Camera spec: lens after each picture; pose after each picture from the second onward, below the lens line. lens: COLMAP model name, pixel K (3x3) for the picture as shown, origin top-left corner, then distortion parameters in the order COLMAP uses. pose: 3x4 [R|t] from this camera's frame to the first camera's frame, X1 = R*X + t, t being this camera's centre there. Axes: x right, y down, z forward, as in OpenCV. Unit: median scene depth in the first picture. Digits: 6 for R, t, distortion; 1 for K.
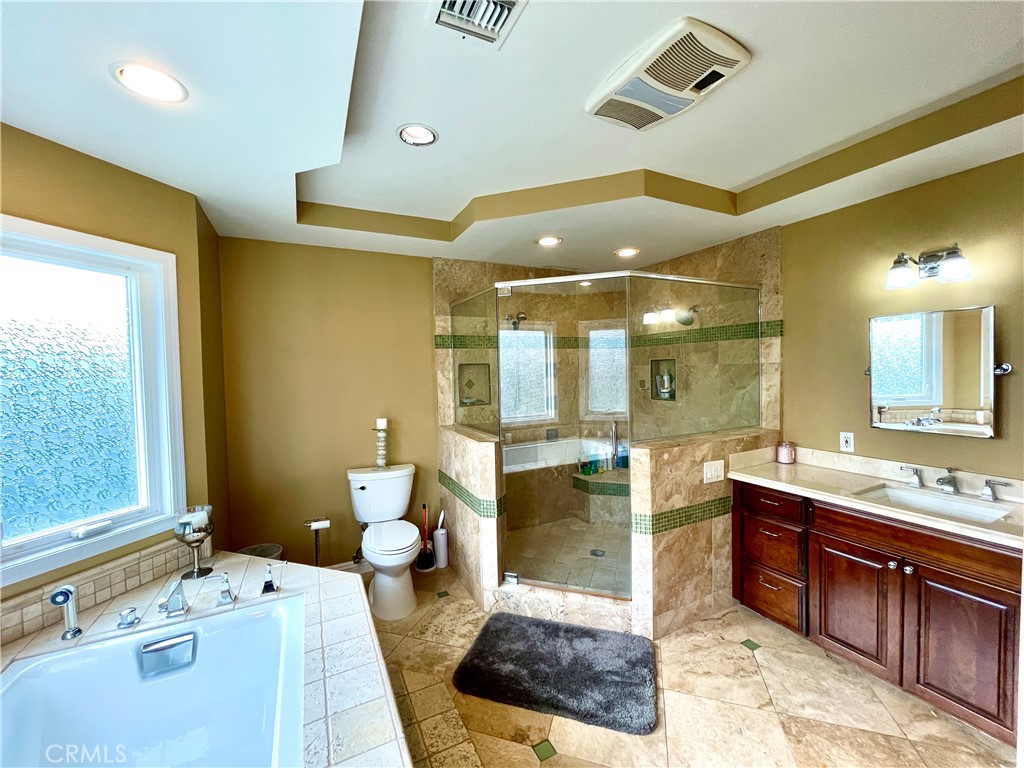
lens RADIAL K [[411.0, 0, 512.0], [0, 411.0, 384.0], [0, 0, 1]] dist [-0.001573, -0.000093]
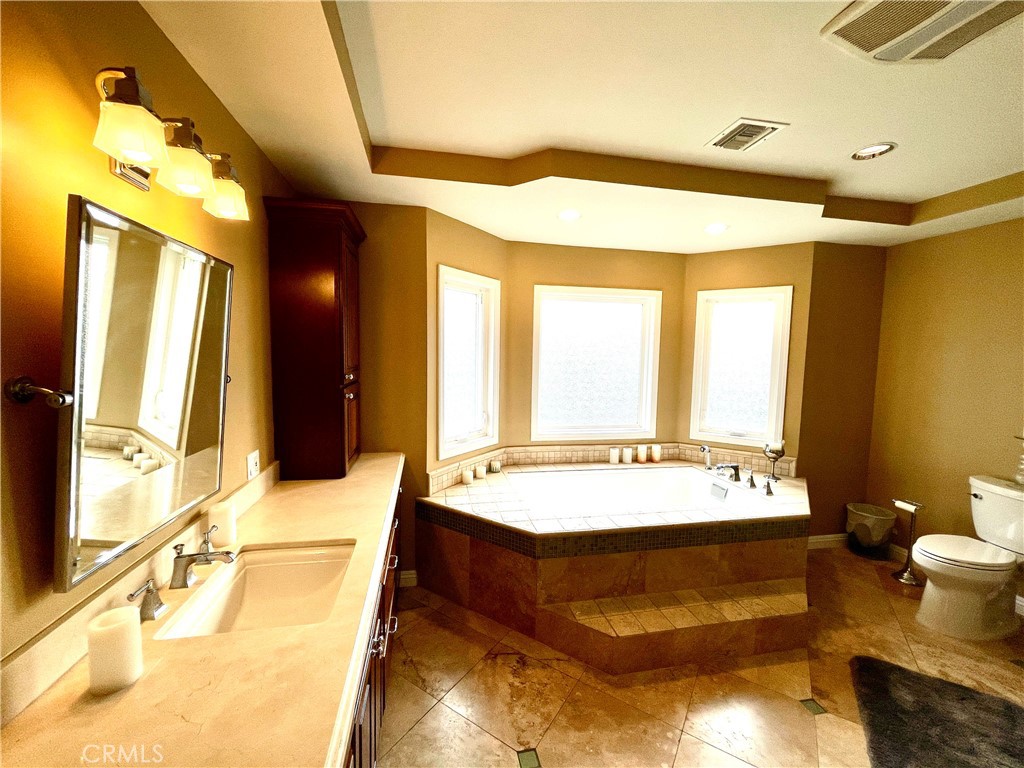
lens RADIAL K [[411.0, 0, 512.0], [0, 411.0, 384.0], [0, 0, 1]] dist [-0.001573, -0.000093]
pose [[-0.256109, 0.089688, -0.962478, 1.085567], [-0.050795, 0.993062, 0.106054, -0.043865], [0.965312, 0.076051, -0.249776, 0.357608]]
